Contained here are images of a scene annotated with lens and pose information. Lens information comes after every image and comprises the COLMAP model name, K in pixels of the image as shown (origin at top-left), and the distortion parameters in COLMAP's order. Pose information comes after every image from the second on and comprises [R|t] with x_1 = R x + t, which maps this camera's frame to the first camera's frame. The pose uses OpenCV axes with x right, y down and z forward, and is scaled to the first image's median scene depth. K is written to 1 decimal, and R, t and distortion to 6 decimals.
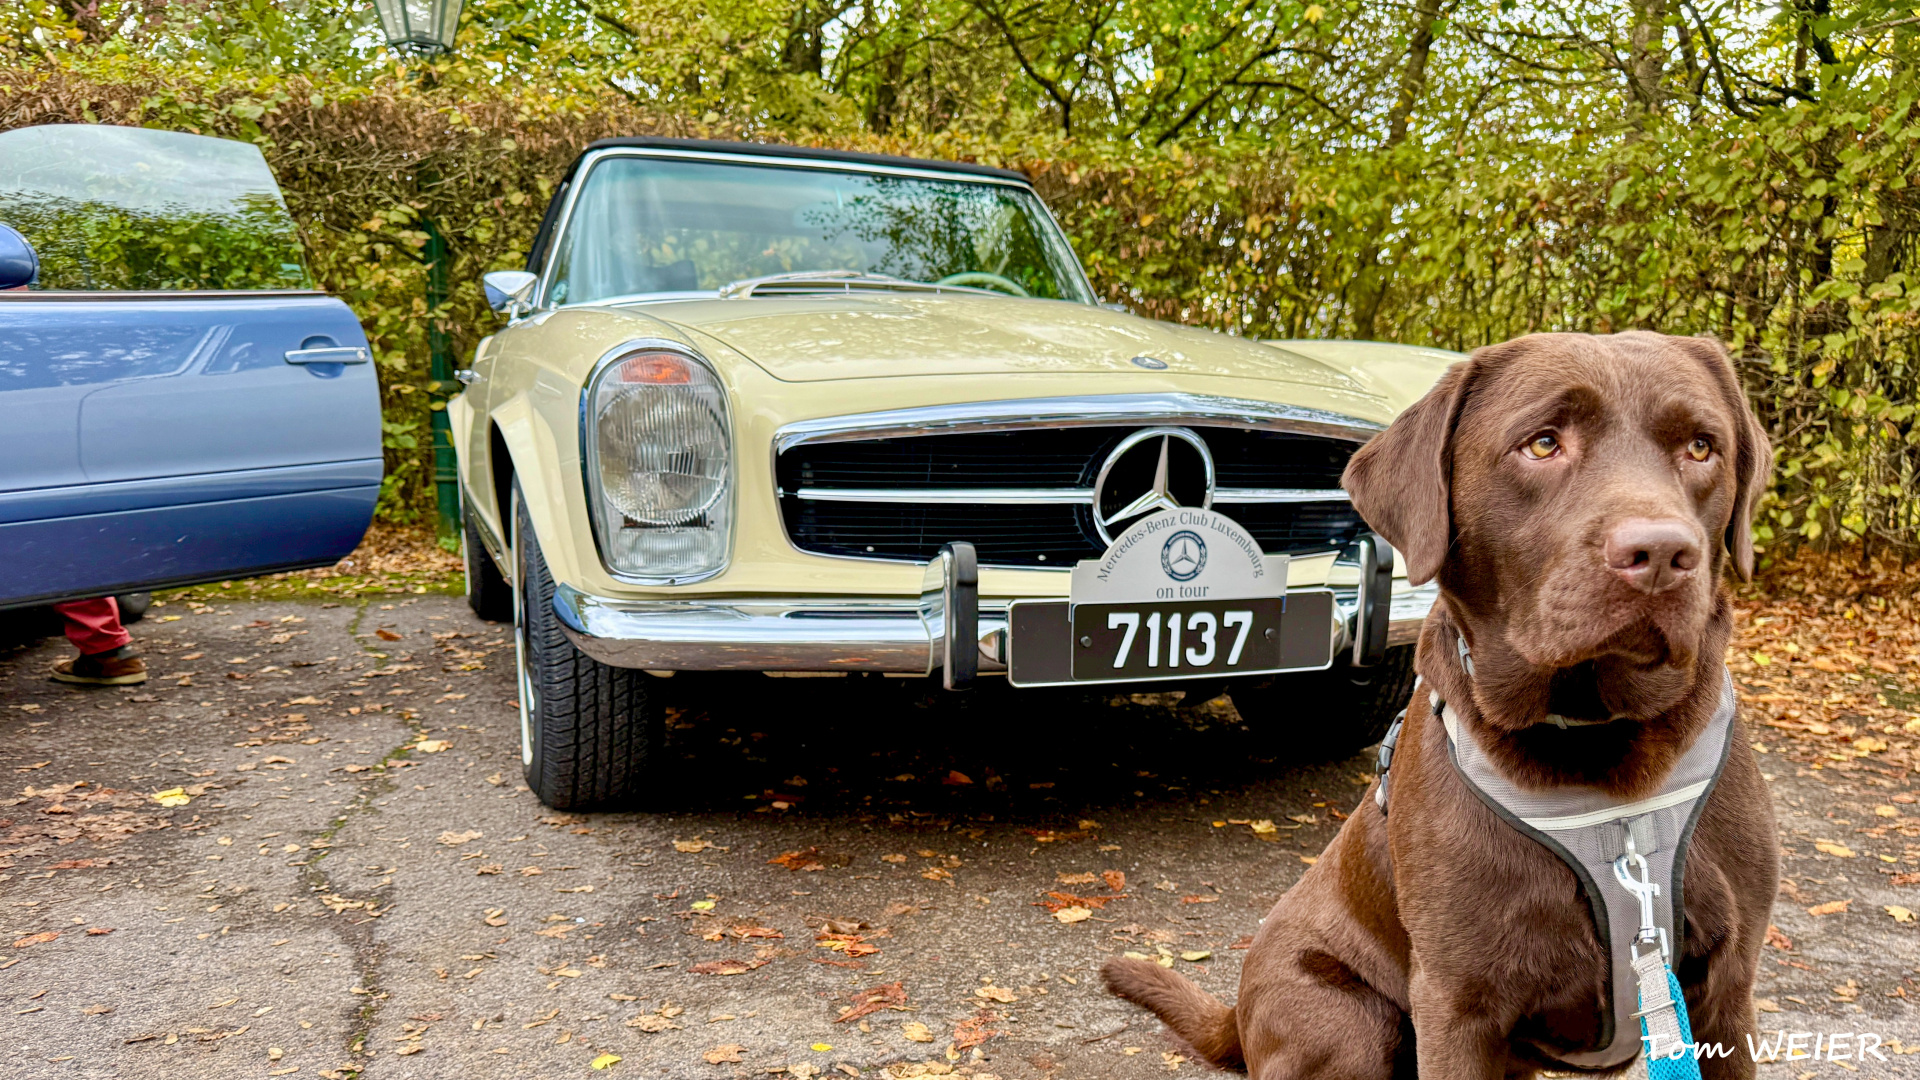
lens RADIAL K [[1445.1, 0, 960.0], [0, 1445.1, 540.0], [0, 0, 1]] dist [0.006793, 0.003086]
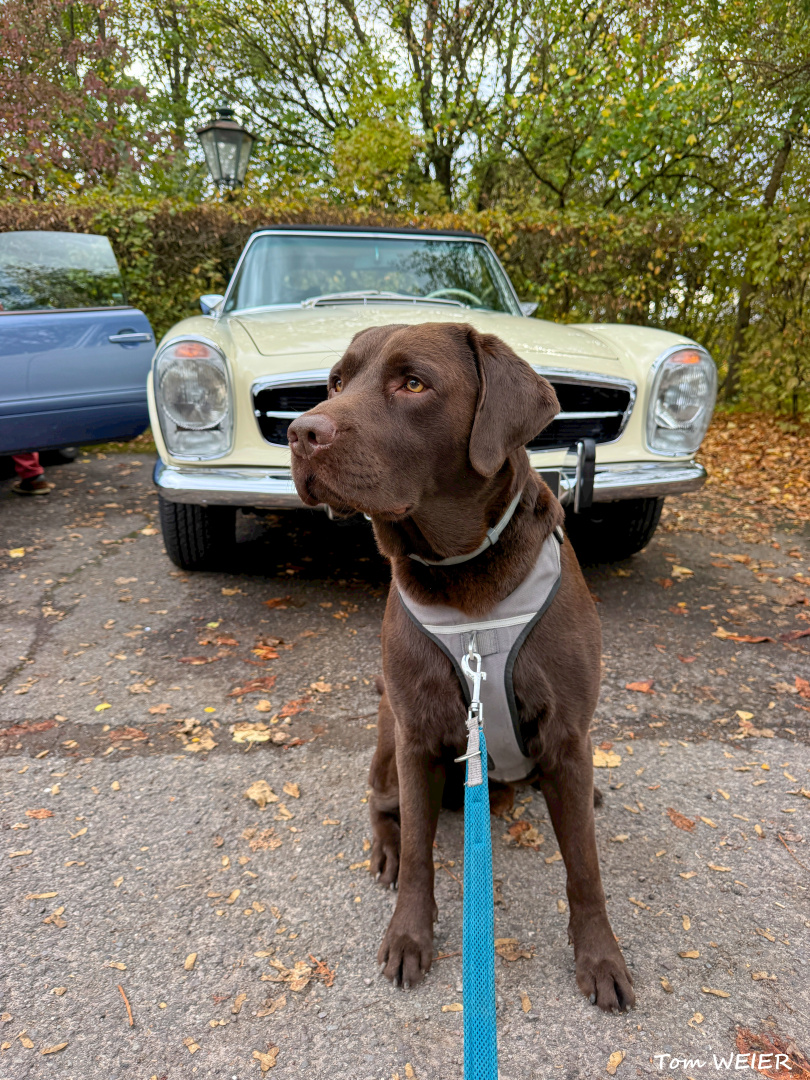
lens RADIAL K [[750.1, 0, 404.9], [0, 750.1, 406.9], [0, 0, 1]] dist [0.027505, -0.001270]
pose [[0.976136, 0.008010, -0.217014, 0.194883], [-0.011337, 0.999836, -0.014088, -0.019891], [0.216866, 0.016212, 0.976067, 0.039361]]
